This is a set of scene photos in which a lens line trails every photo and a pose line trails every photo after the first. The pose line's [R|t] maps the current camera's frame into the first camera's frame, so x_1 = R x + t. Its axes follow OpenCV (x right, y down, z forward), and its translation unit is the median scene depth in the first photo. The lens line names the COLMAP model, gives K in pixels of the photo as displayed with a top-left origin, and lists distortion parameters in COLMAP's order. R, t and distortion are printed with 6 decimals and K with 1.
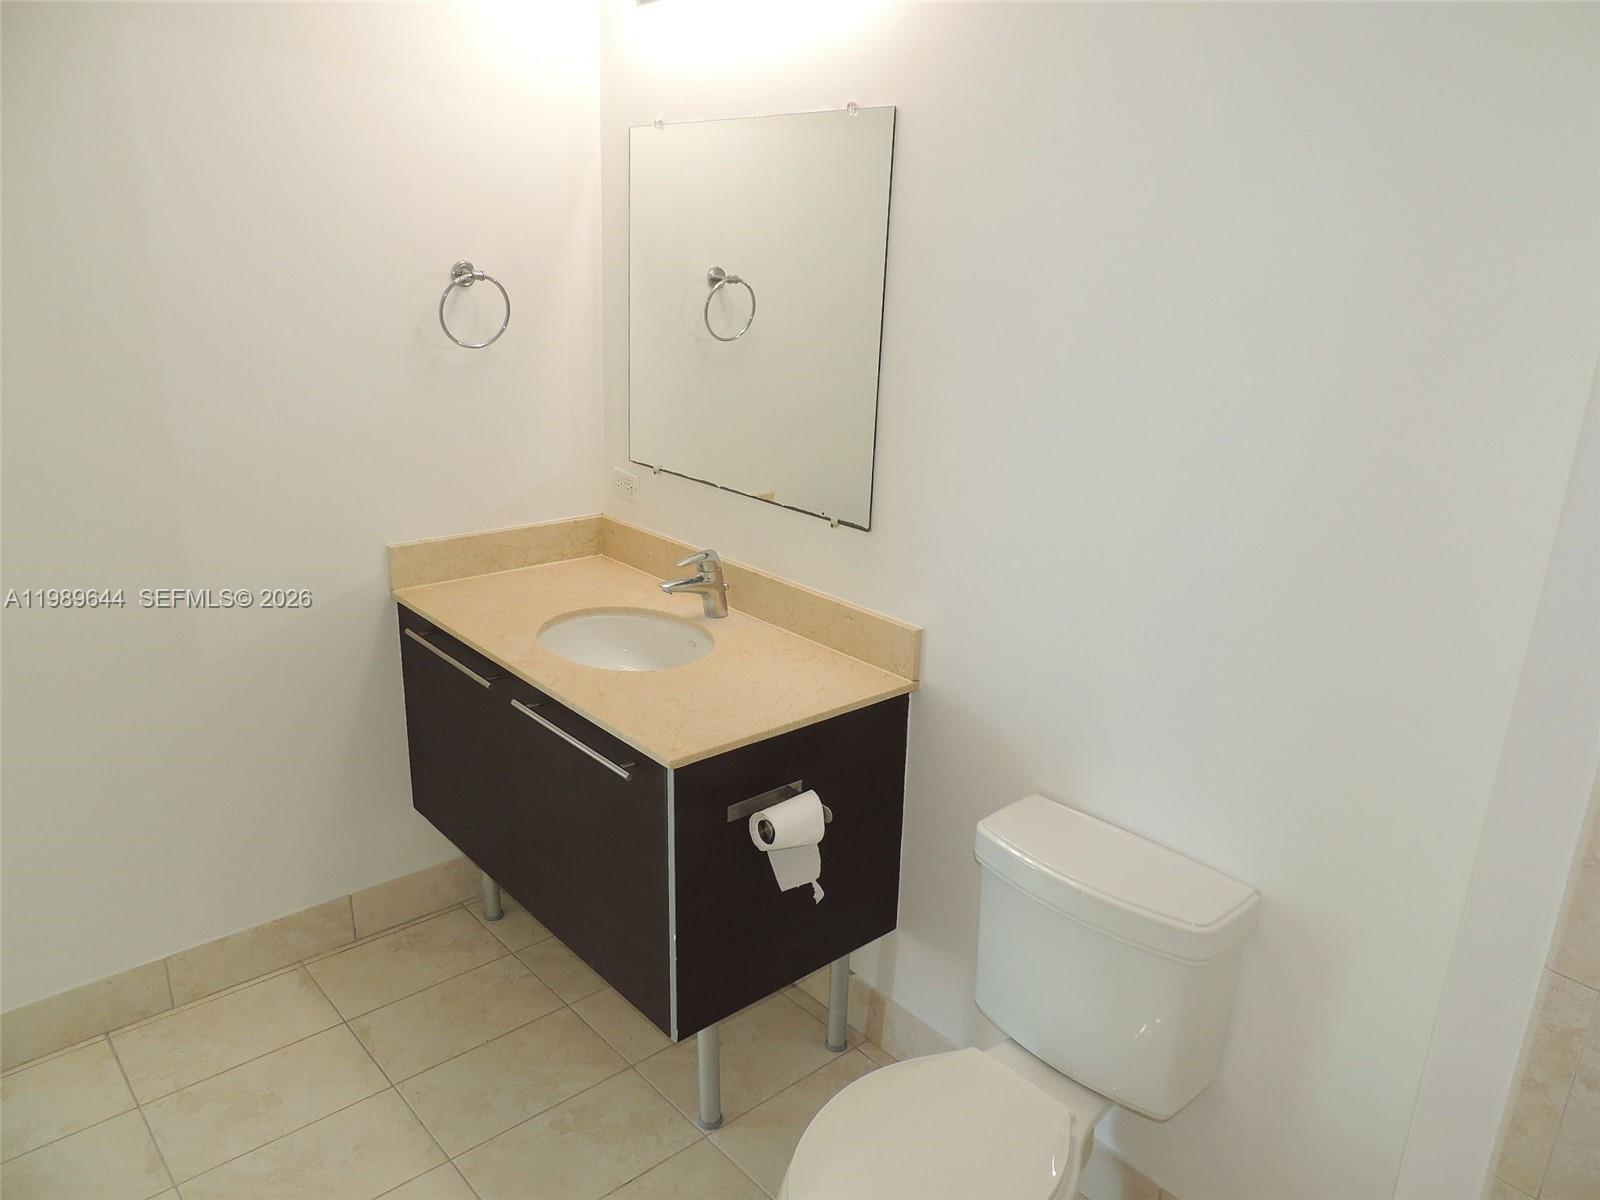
lens RADIAL K [[1193.7, 0, 797.8], [0, 1193.7, 599.3], [0, 0, 1]] dist [0.008800, -0.019168]
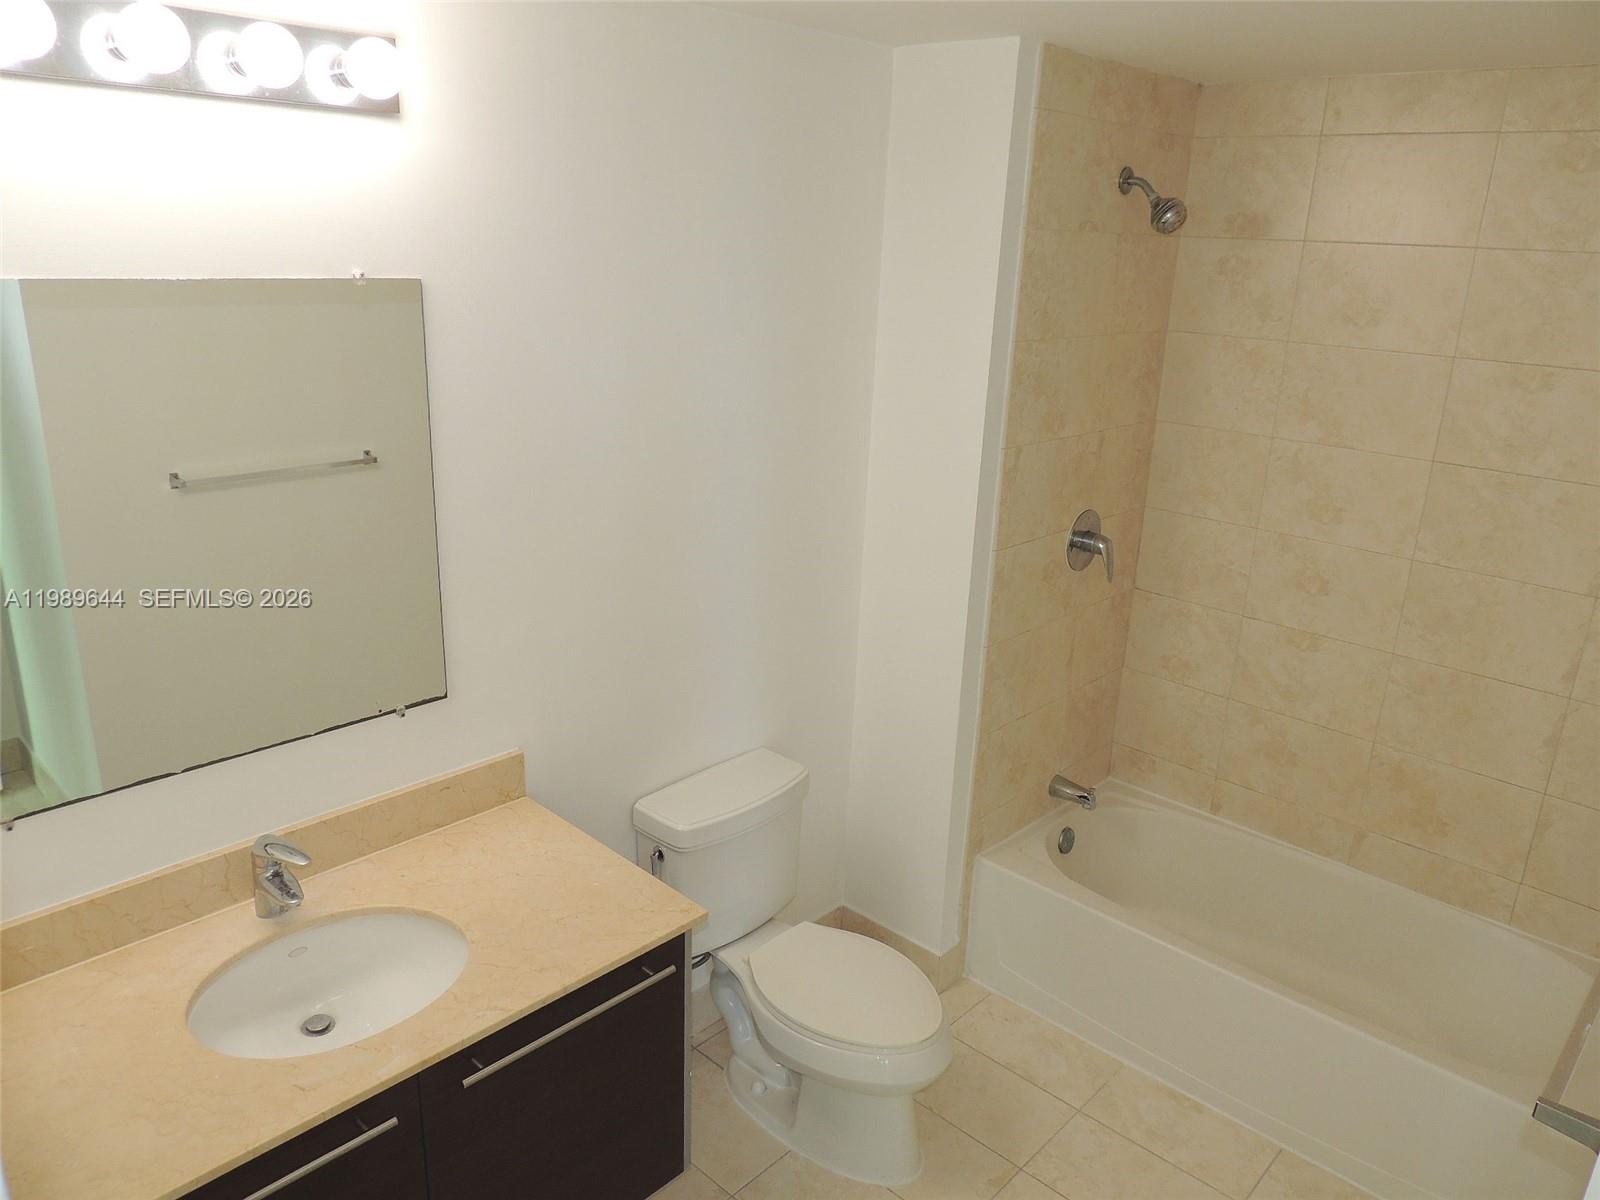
lens RADIAL K [[1193.7, 0, 798.8], [0, 1193.7, 597.3], [0, 0, 1]] dist [0.008800, -0.019168]
pose [[-0.108554, -0.336445, 0.935426, -0.827116], [0.248051, 0.902054, 0.353227, -0.389697], [-0.962646, 0.270377, -0.014466, 0.686056]]
